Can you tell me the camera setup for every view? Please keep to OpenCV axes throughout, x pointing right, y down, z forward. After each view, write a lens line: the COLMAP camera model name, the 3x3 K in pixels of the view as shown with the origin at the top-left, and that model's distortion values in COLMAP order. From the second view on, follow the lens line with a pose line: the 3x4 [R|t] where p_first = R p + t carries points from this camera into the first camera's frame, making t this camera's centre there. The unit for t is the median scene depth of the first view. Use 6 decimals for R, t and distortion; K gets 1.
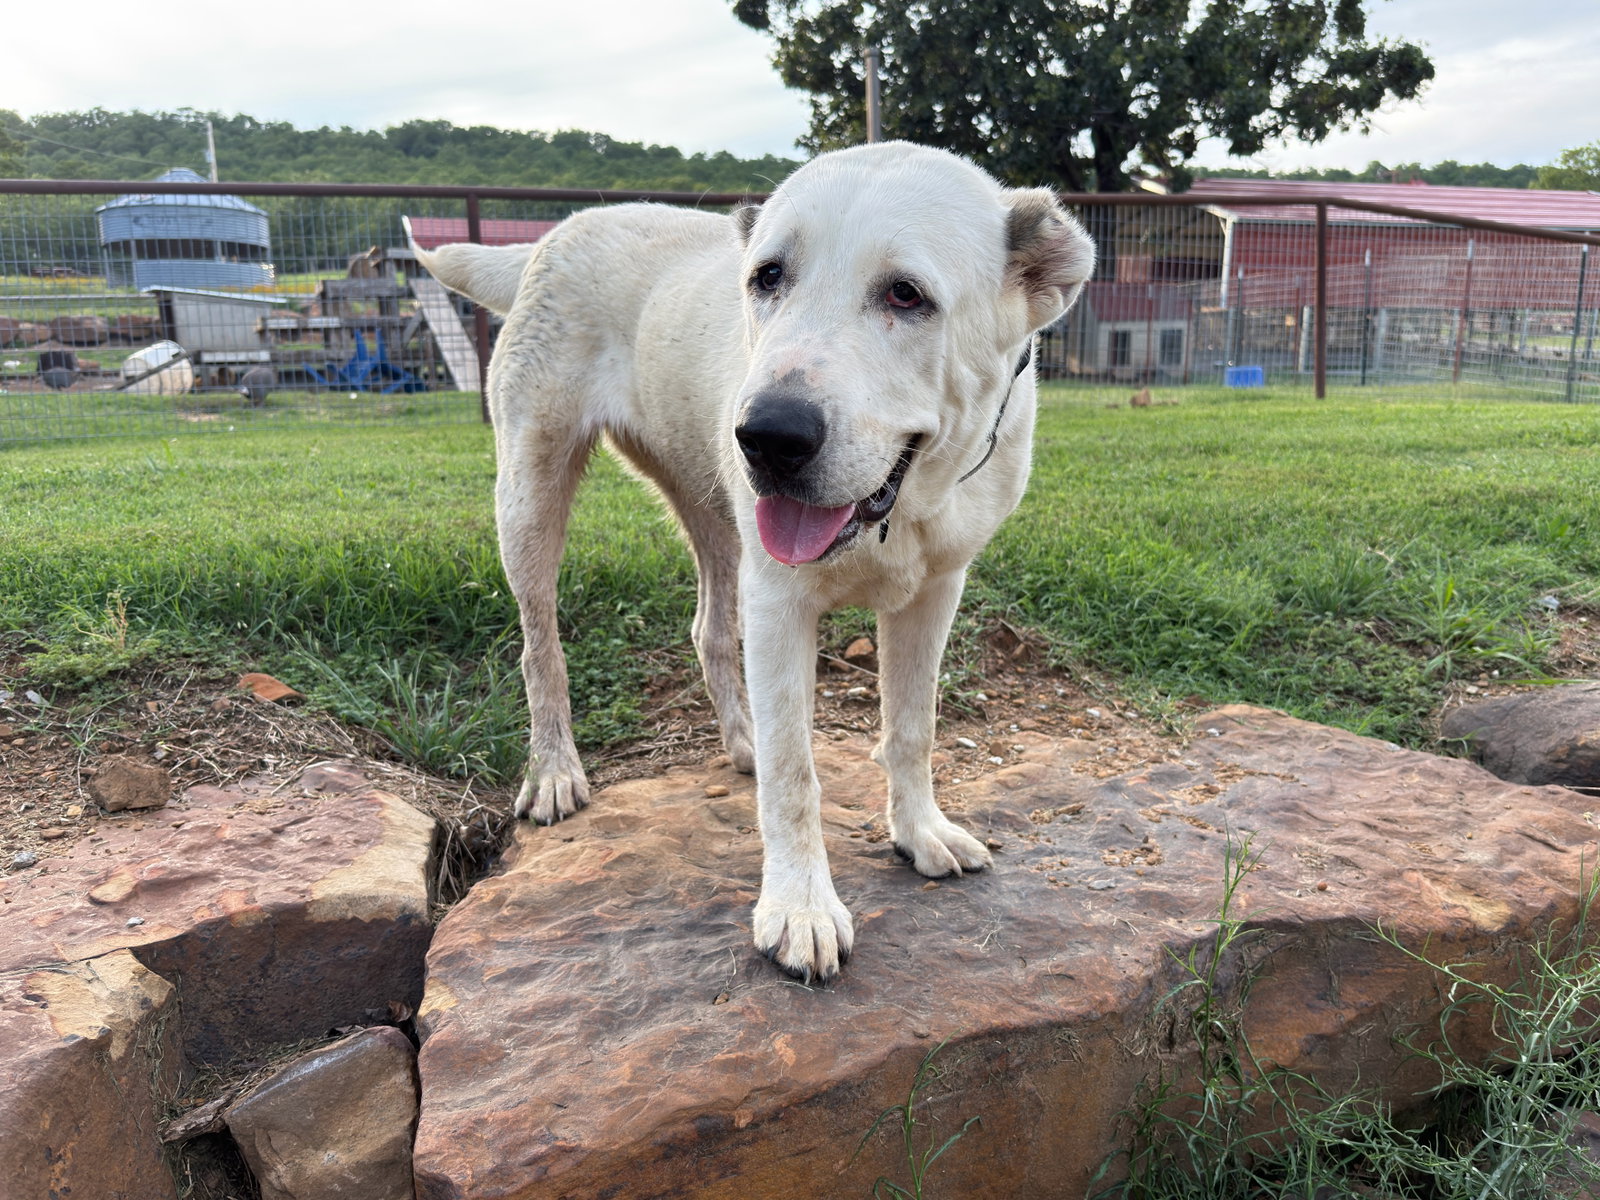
lens RADIAL K [[1257.6, 0, 791.1], [0, 1257.6, 597.5], [0, 0, 1]] dist [0.175757, -0.383003]
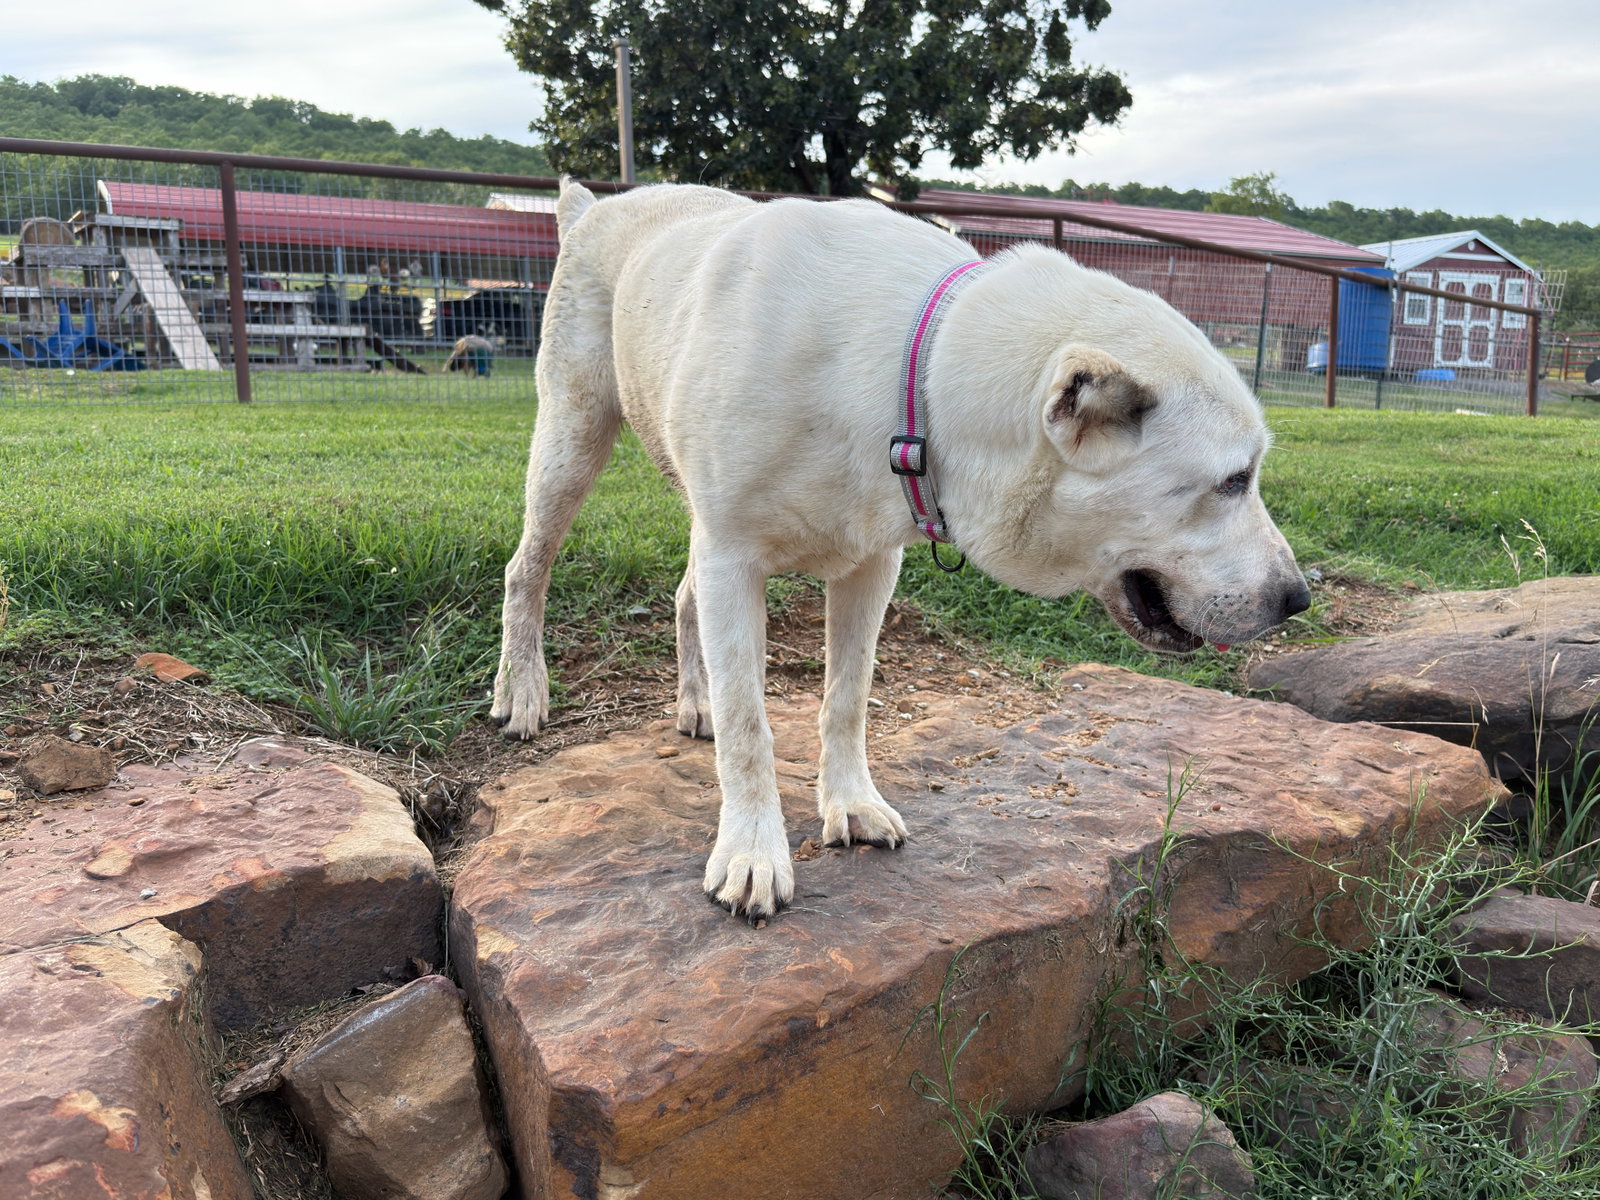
lens RADIAL K [[1257.6, 0, 791.1], [0, 1257.6, 597.5], [0, 0, 1]] dist [0.175757, -0.383003]
pose [[0.976812, -0.011686, 0.213778, -0.156897], [0.010638, 0.999925, 0.006051, 0.017075], [-0.213833, -0.003636, 0.976864, -0.041500]]
